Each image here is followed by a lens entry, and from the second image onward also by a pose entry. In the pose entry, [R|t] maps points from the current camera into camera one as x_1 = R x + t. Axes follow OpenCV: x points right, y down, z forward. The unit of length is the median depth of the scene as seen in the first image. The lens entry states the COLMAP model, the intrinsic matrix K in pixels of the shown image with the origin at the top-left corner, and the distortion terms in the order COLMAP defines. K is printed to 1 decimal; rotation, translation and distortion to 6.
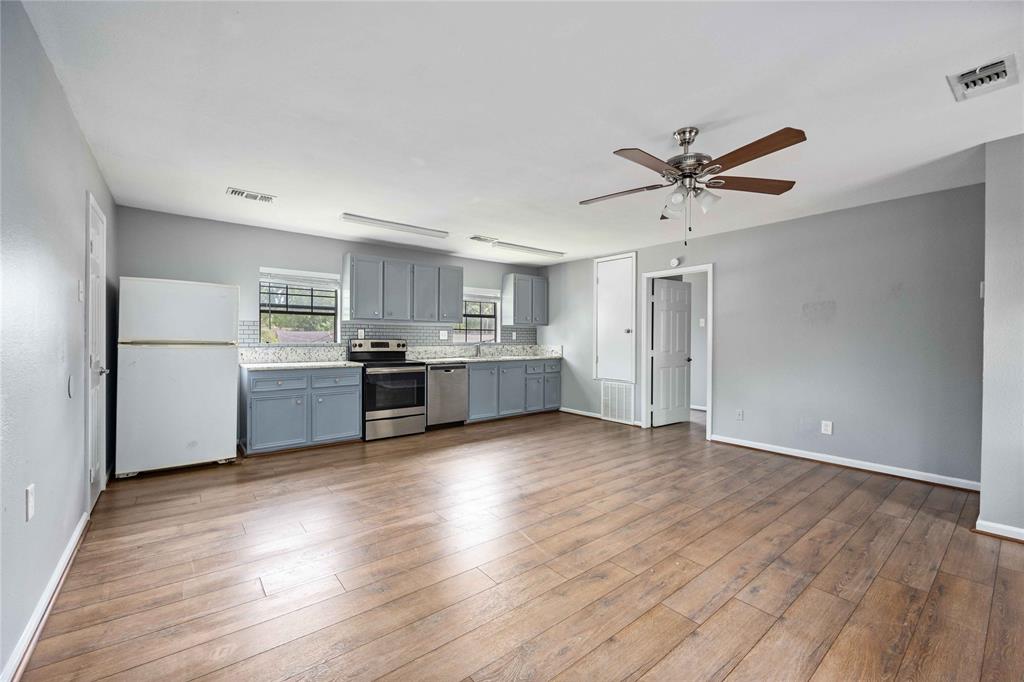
lens RADIAL K [[420.4, 0, 509.9], [0, 420.4, 338.0], [0, 0, 1]] dist [-0.001374, -0.000068]
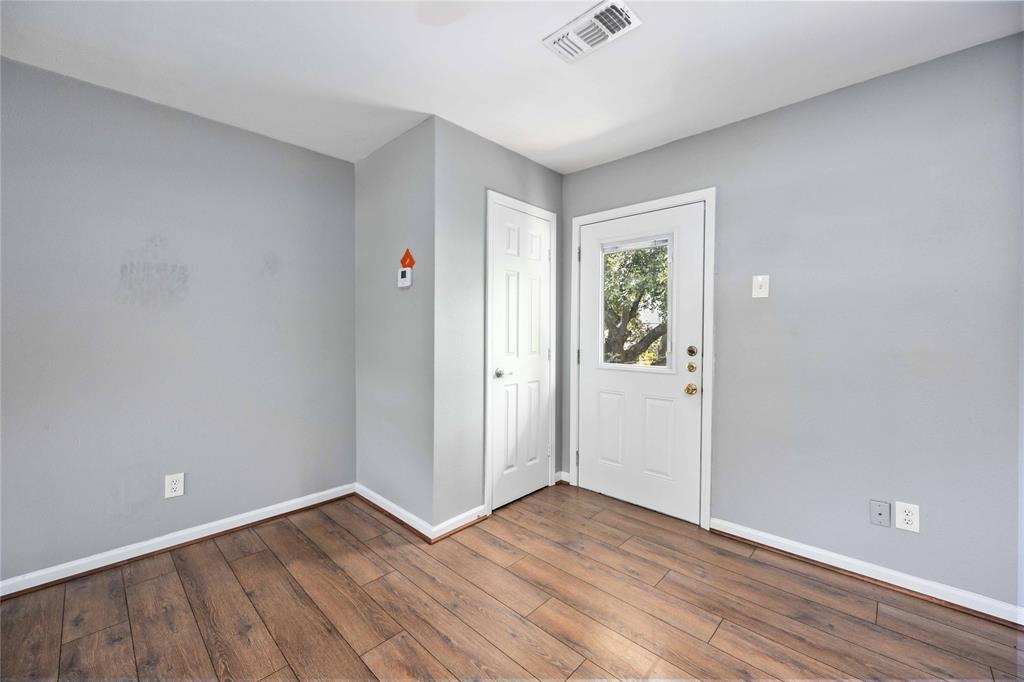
lens RADIAL K [[405.6, 0, 510.2], [0, 405.6, 339.1], [0, 0, 1]] dist [-0.001970, -0.000166]
pose [[-0.132775, -0.019066, 0.990963, 0.107453], [0.004641, 0.999792, 0.019857, 0.001014], [-0.991135, 0.007236, -0.132659, 0.459862]]
